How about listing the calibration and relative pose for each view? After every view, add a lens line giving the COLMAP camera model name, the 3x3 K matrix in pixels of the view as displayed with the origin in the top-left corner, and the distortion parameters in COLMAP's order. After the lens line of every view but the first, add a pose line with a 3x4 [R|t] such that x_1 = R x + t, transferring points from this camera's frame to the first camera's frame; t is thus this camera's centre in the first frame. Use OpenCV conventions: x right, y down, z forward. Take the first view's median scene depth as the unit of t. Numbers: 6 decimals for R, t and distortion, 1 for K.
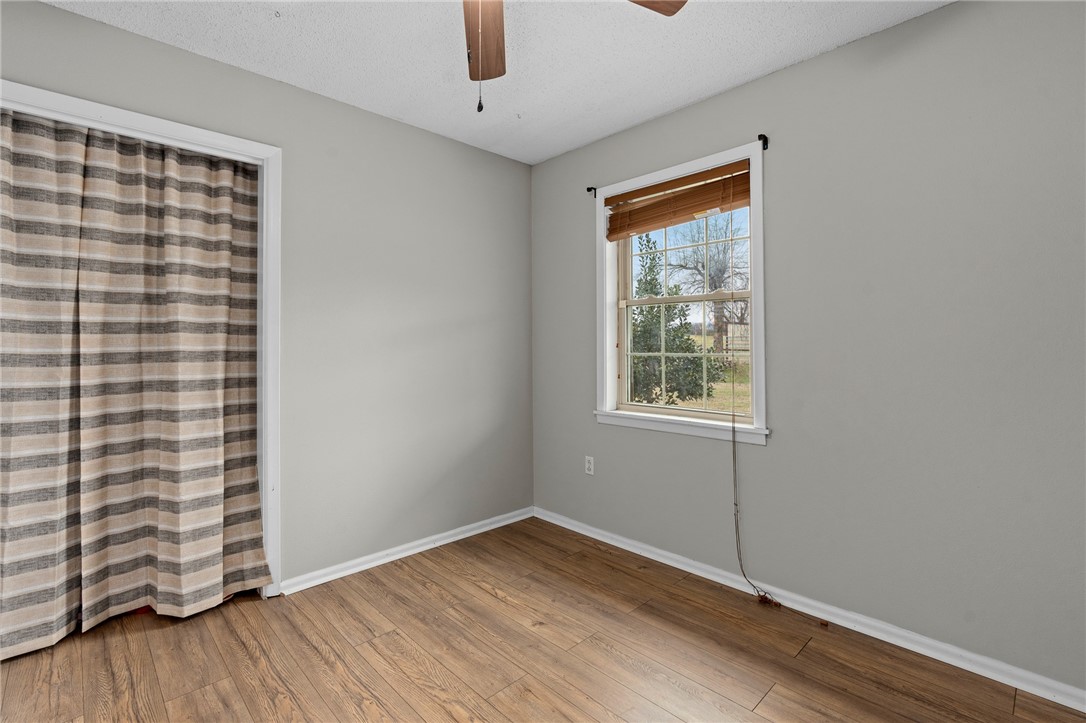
lens RADIAL K [[501.2, 0, 541.9], [0, 501.2, 345.9], [0, 0, 1]] dist [-0.002433, 0.000129]
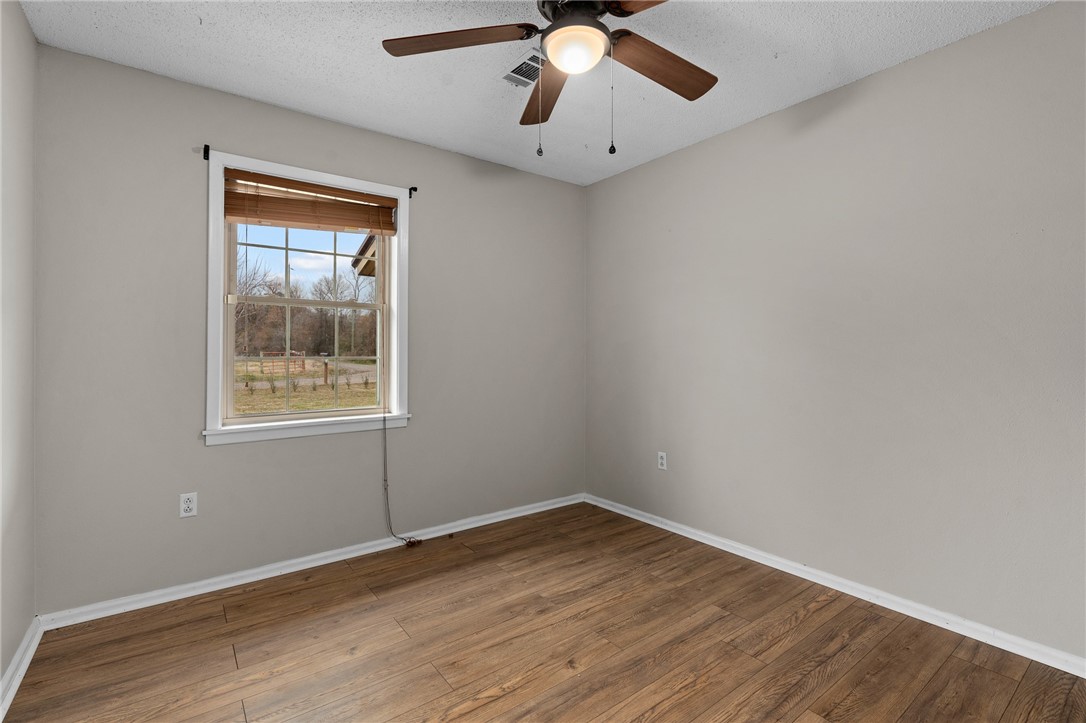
lens RADIAL K [[493.7, 0, 541.8], [0, 493.7, 356.4], [0, 0, 1]] dist [-0.012820, 0.004554]
pose [[0.115522, -0.005304, 0.993291, -0.768819], [-0.000753, 0.999985, 0.005427, 0.009454], [-0.993305, -0.001374, 0.115517, 0.495226]]
